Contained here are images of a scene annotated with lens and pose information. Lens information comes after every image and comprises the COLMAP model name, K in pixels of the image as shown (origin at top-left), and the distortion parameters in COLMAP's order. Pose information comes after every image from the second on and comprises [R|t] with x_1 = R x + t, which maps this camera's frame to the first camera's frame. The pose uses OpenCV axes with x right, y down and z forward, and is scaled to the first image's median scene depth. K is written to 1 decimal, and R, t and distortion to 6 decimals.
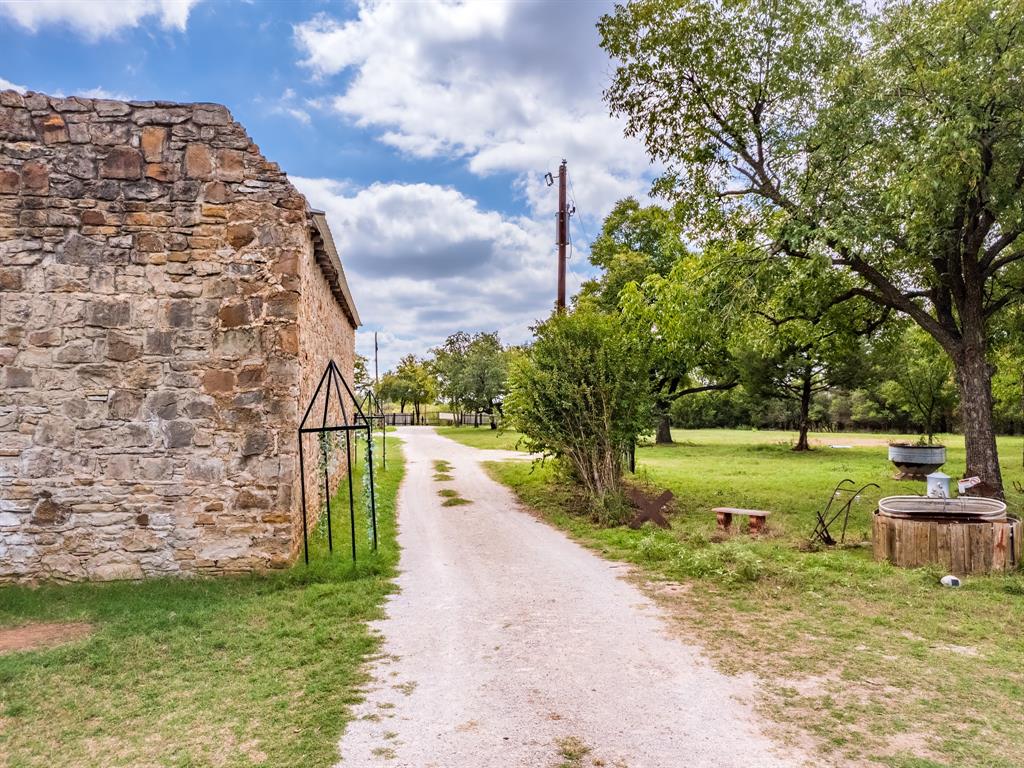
lens RADIAL K [[738.6, 0, 513.9], [0, 738.6, 386.4], [0, 0, 1]] dist [-0.064818, 0.049452]
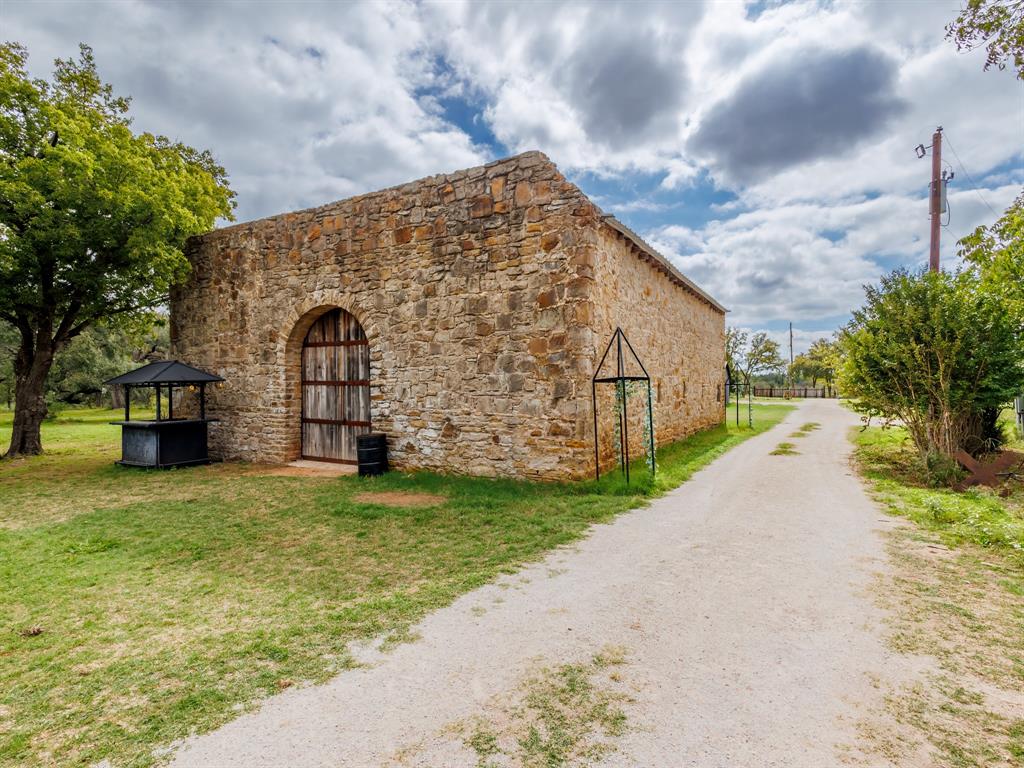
lens RADIAL K [[527.4, 0, 511.8], [0, 527.4, 382.6], [0, 0, 1]] dist [0.008389, 0.002993]
pose [[0.771925, -0.002894, -0.635707, 0.218317], [0.017787, 0.999696, 0.017048, 0.046799], [0.635465, -0.024467, 0.771742, 0.168338]]
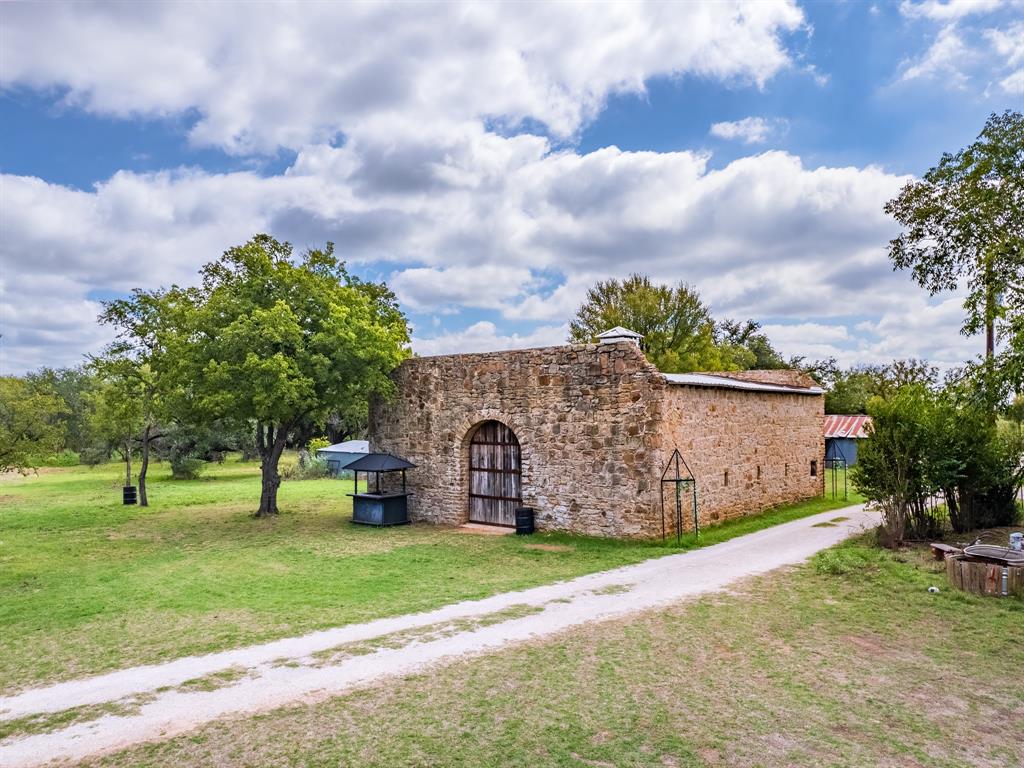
lens RADIAL K [[738.6, 0, 517.0], [0, 738.6, 385.0], [0, 0, 1]] dist [-0.064818, 0.049452]
pose [[0.655401, -0.034608, -0.754488, 1.196076], [0.020621, 0.999397, -0.027929, -0.188883], [0.755000, 0.002747, 0.655719, -0.864103]]
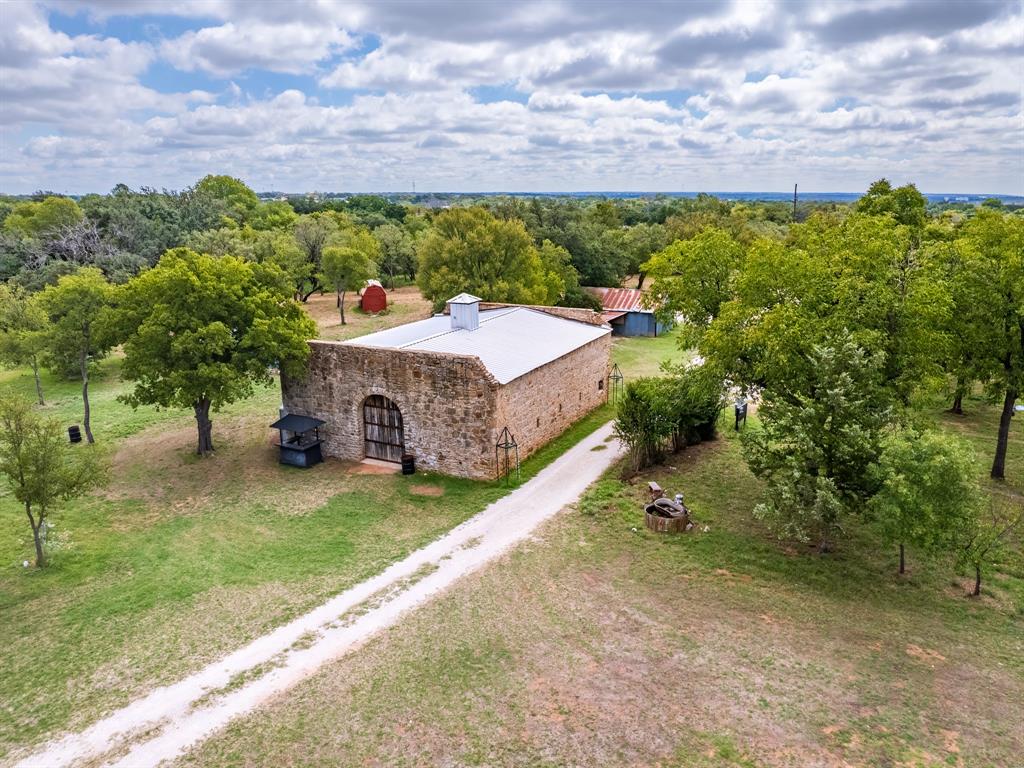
lens RADIAL K [[738.6, 0, 517.7], [0, 738.6, 390.0], [0, 0, 1]] dist [-0.064818, 0.049452]
pose [[0.807777, 0.144354, -0.571541, 1.926424], [0.021430, 0.961722, 0.273189, -1.256642], [0.589099, -0.232923, 0.773763, -1.773739]]
